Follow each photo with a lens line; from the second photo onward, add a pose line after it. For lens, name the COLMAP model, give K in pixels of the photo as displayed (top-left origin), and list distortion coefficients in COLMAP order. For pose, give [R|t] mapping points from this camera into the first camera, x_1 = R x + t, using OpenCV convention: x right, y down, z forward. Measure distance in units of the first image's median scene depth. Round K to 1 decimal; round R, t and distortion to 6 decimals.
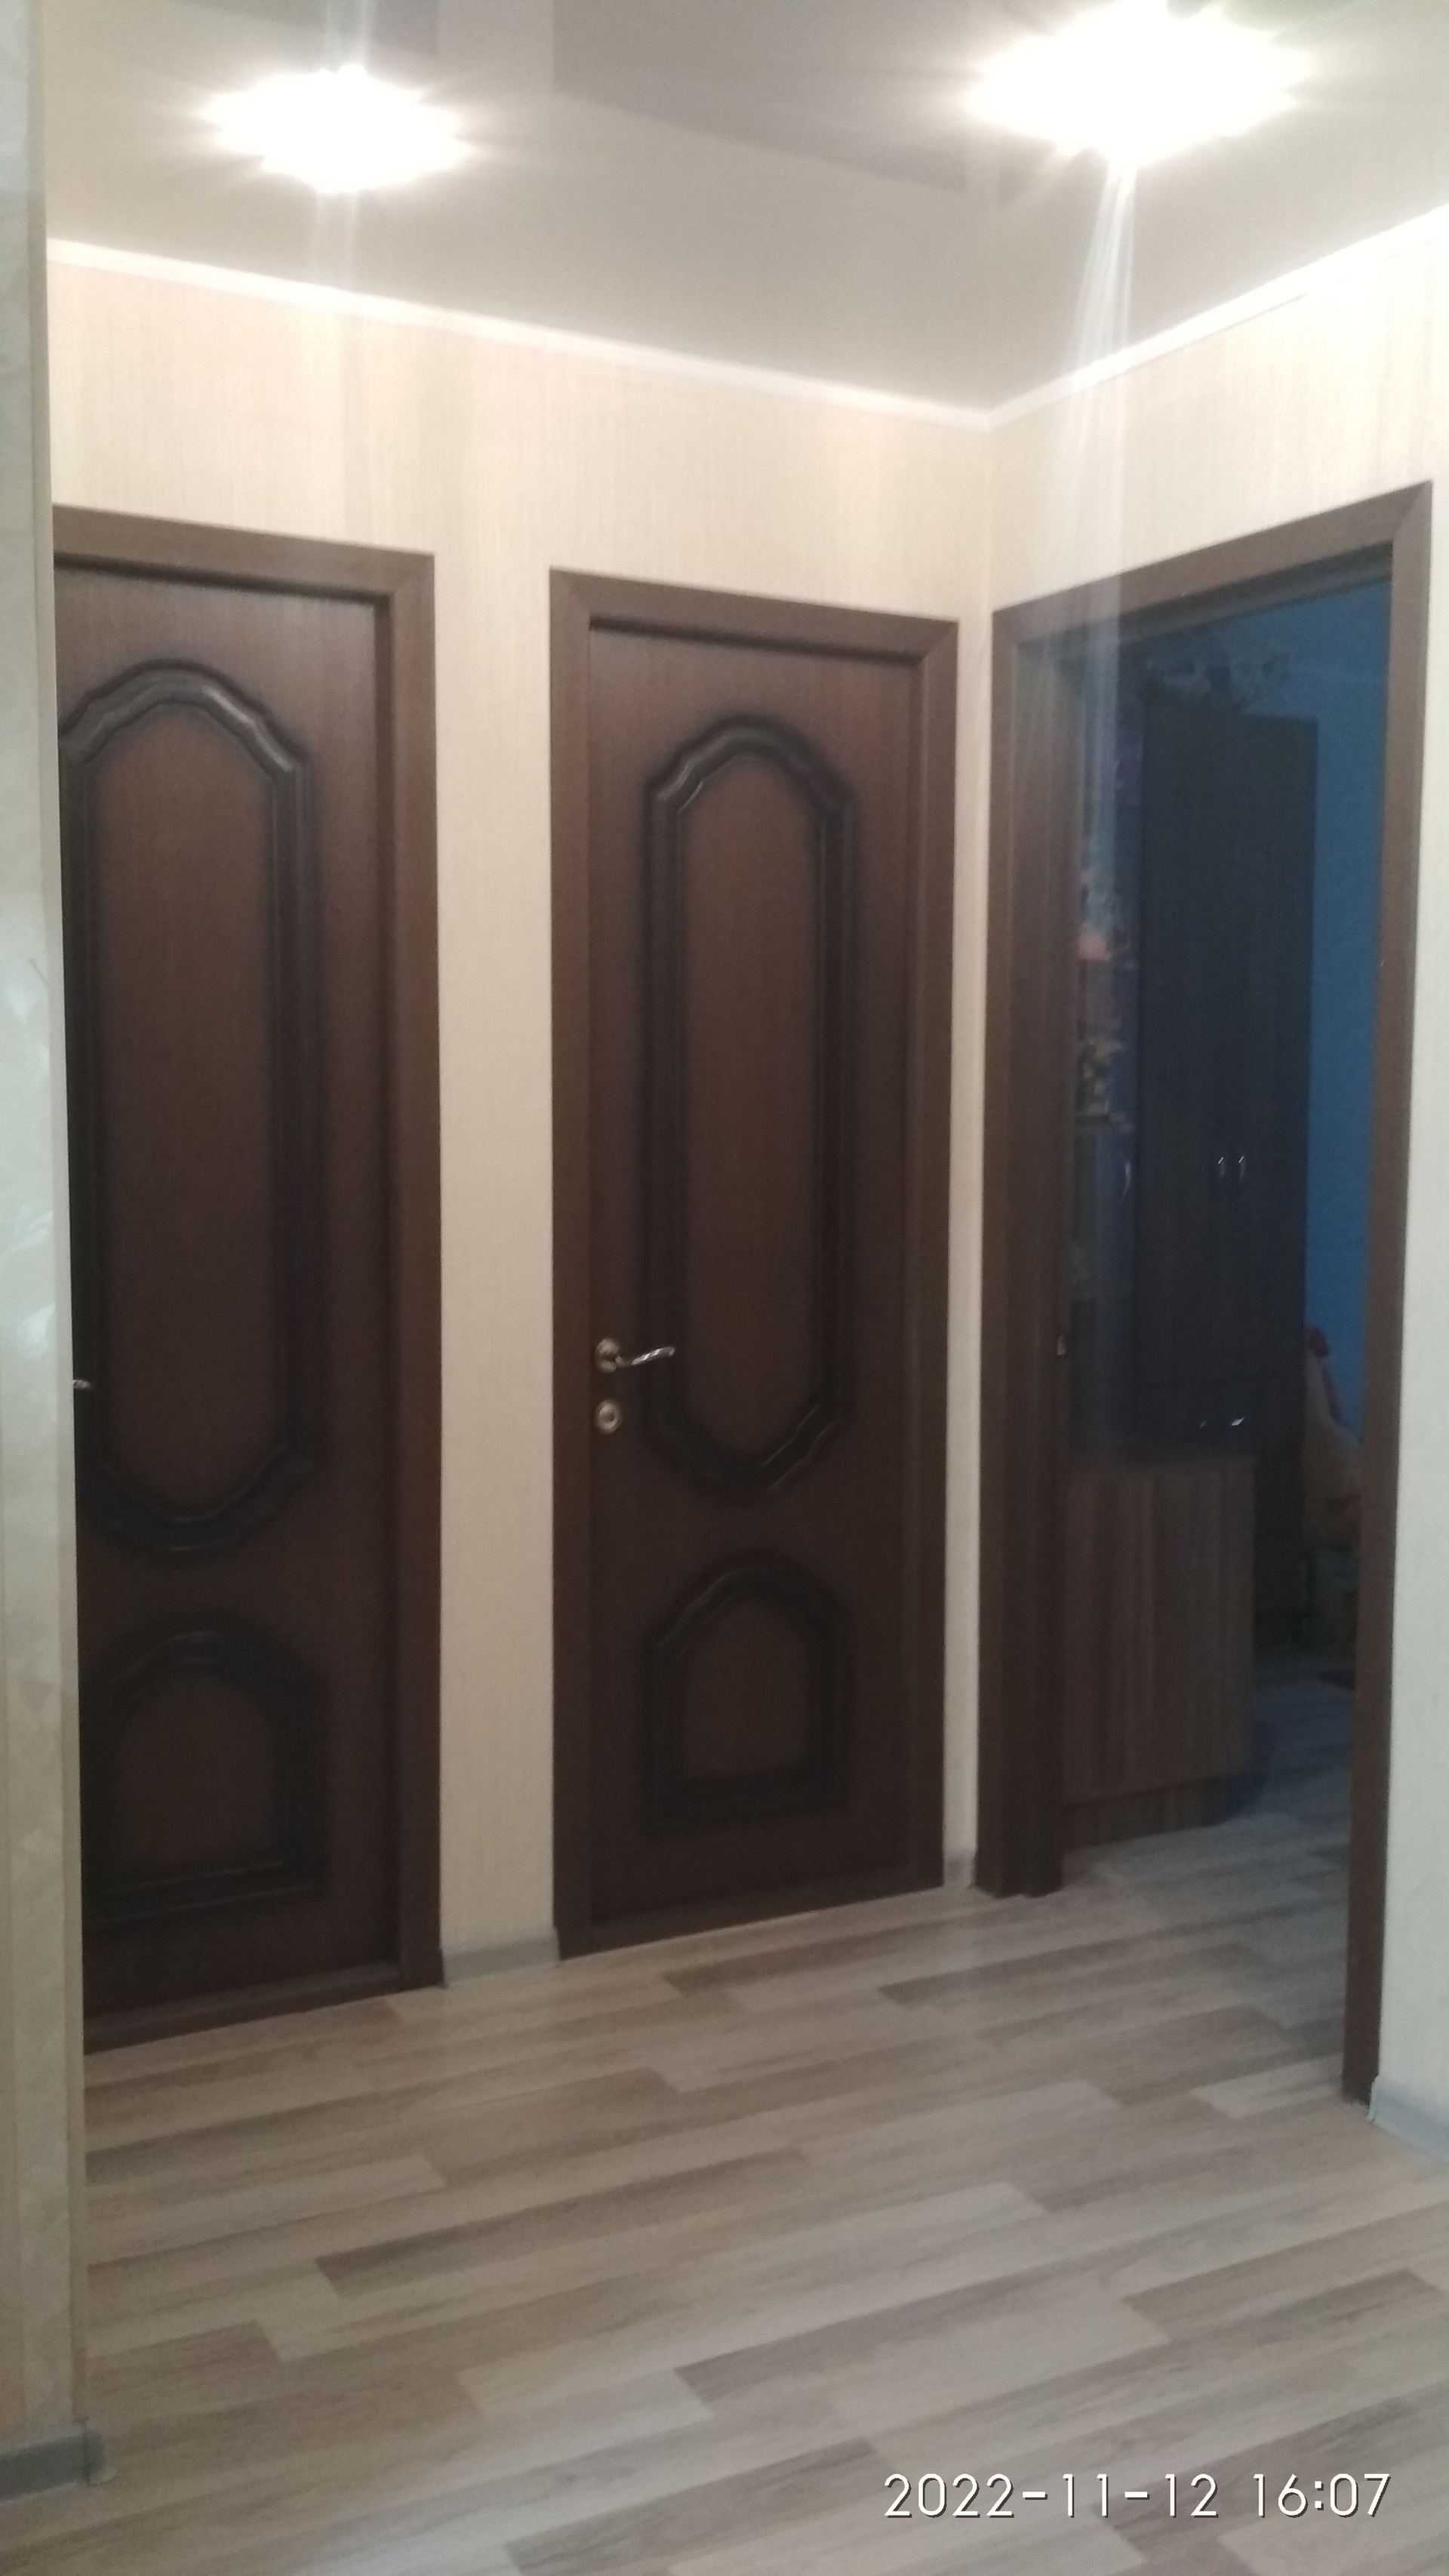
lens RADIAL K [[2295.5, 0, 789.2], [0, 2295.5, 1264.6], [0, 0, 1]] dist [0.069687, -0.051259]
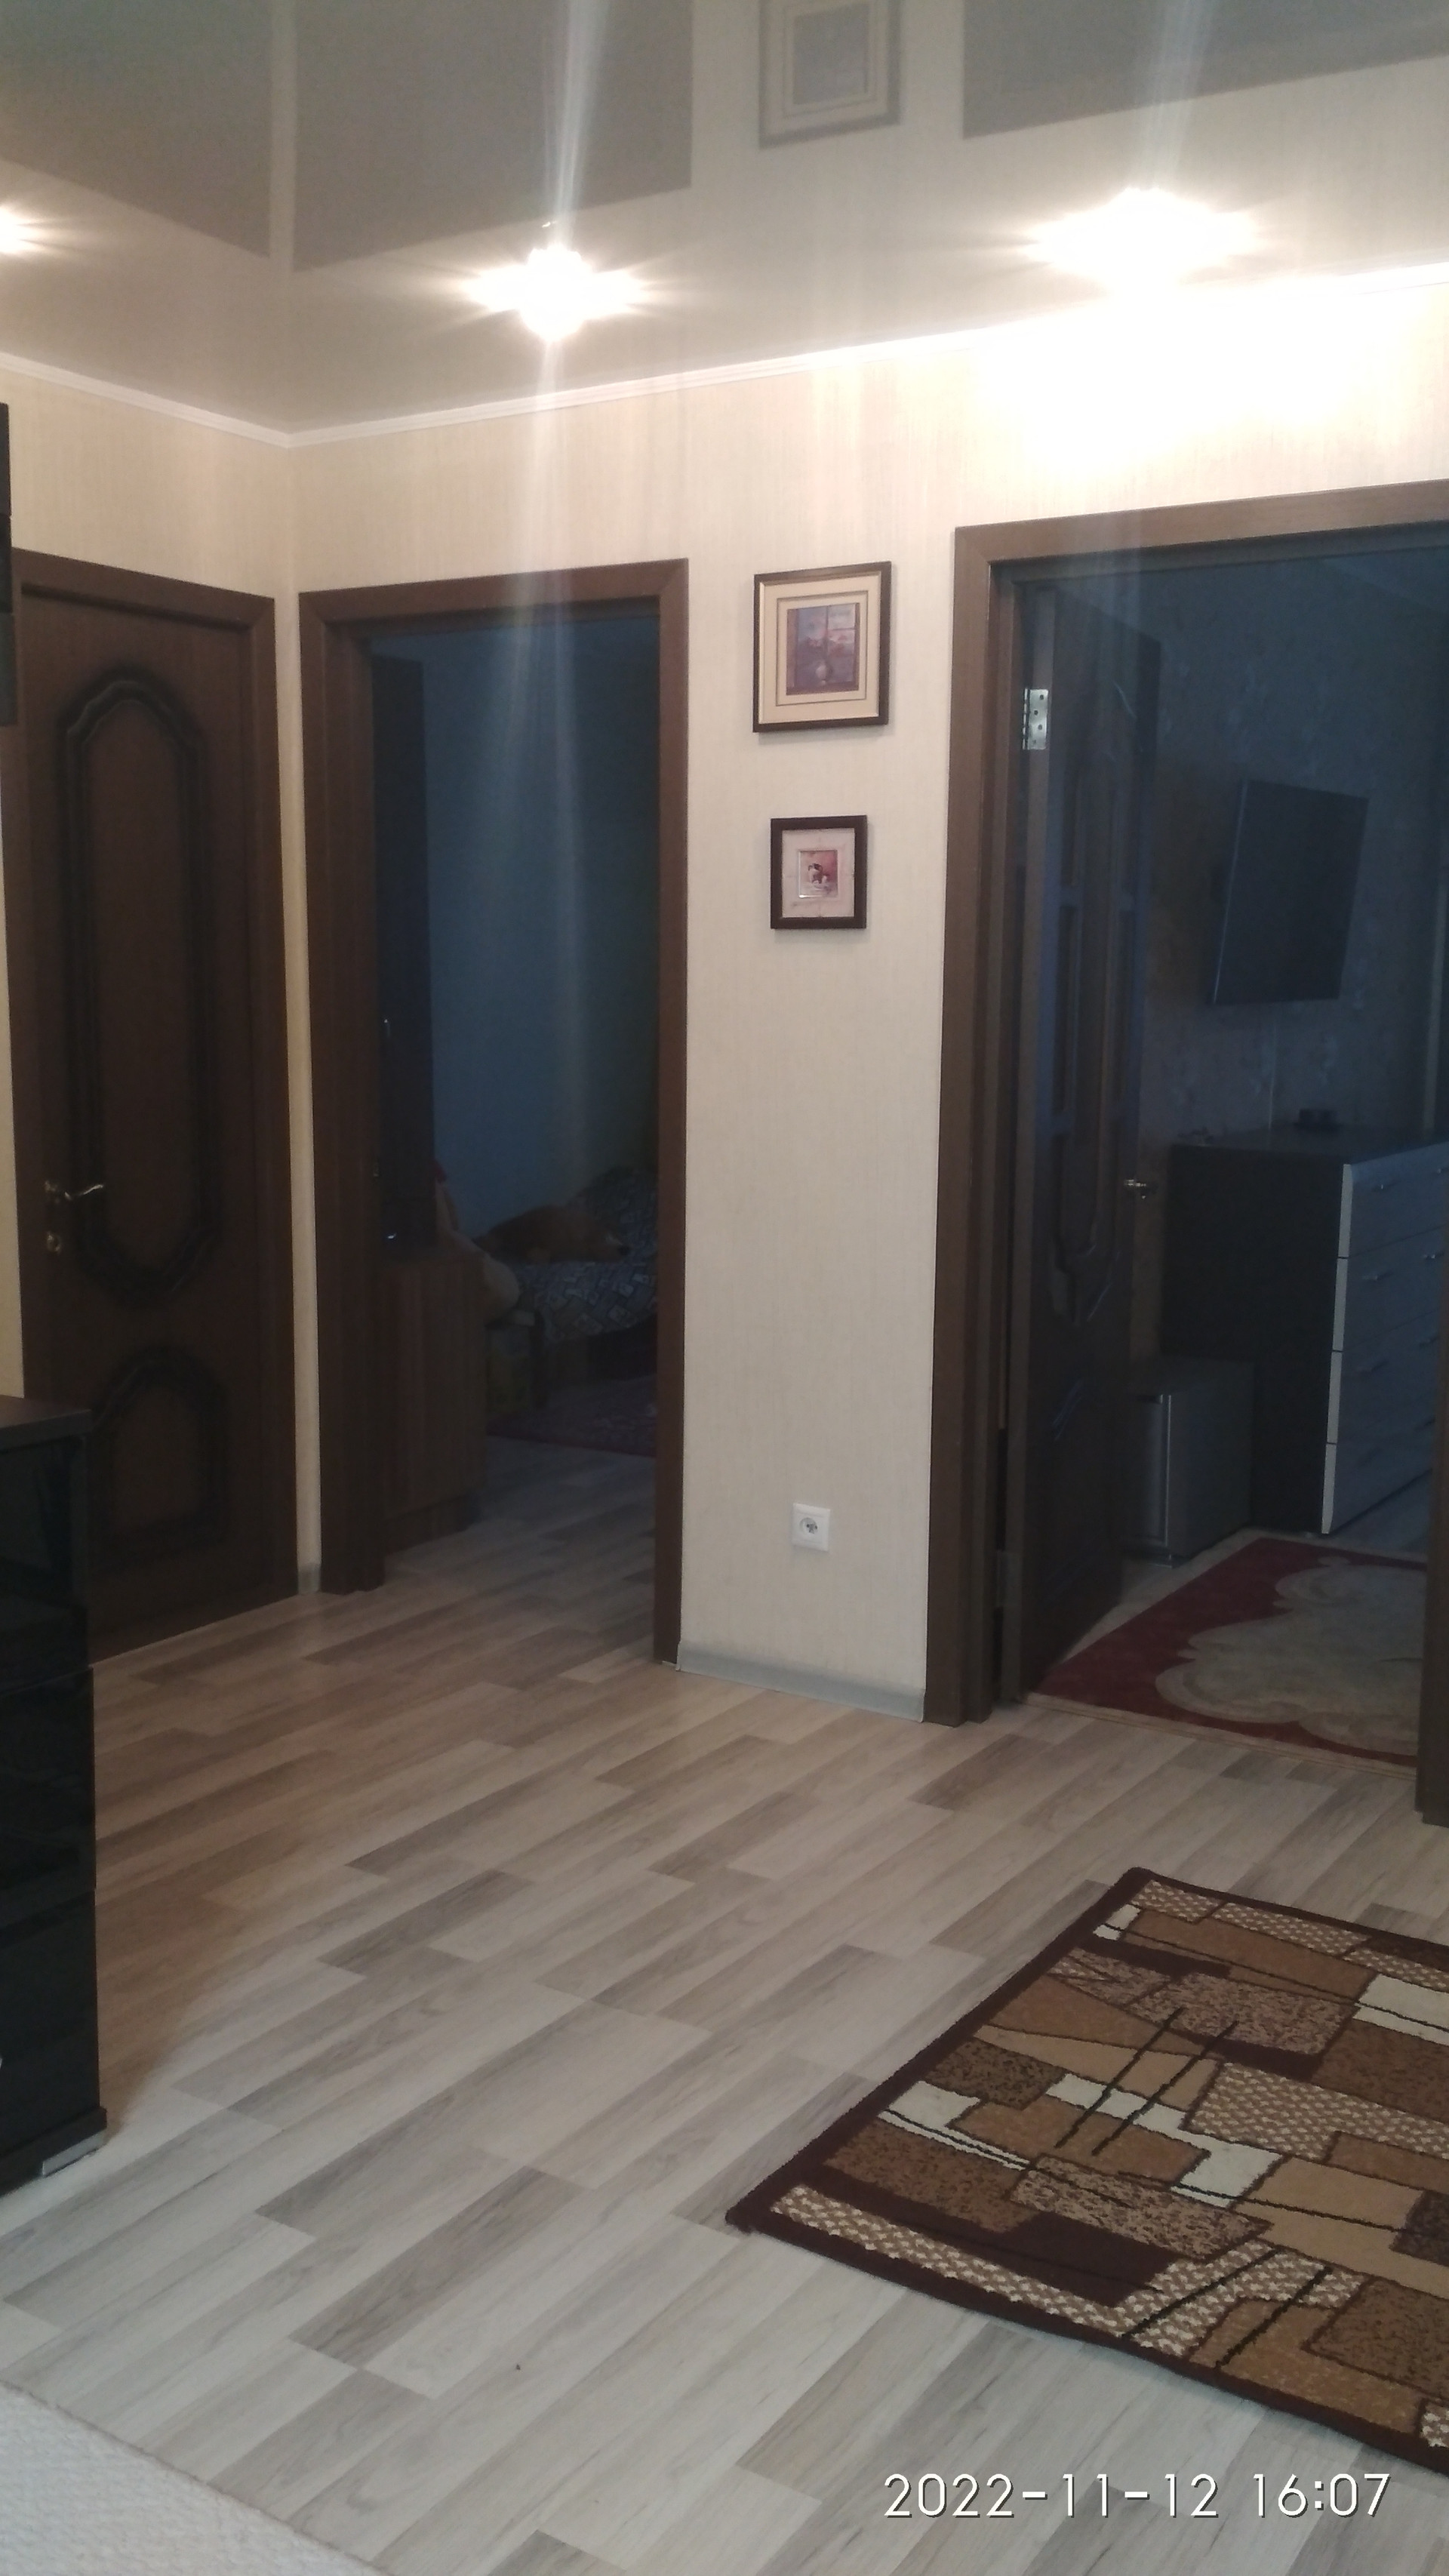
lens RADIAL K [[2295.5, 0, 726.5], [0, 2295.5, 1290.2], [0, 0, 1]] dist [0.069687, -0.051259]
pose [[0.872760, -0.072954, 0.482666, -0.393101], [0.039523, 0.996084, 0.079091, 0.008846], [-0.486546, -0.049951, 0.872226, -0.275403]]
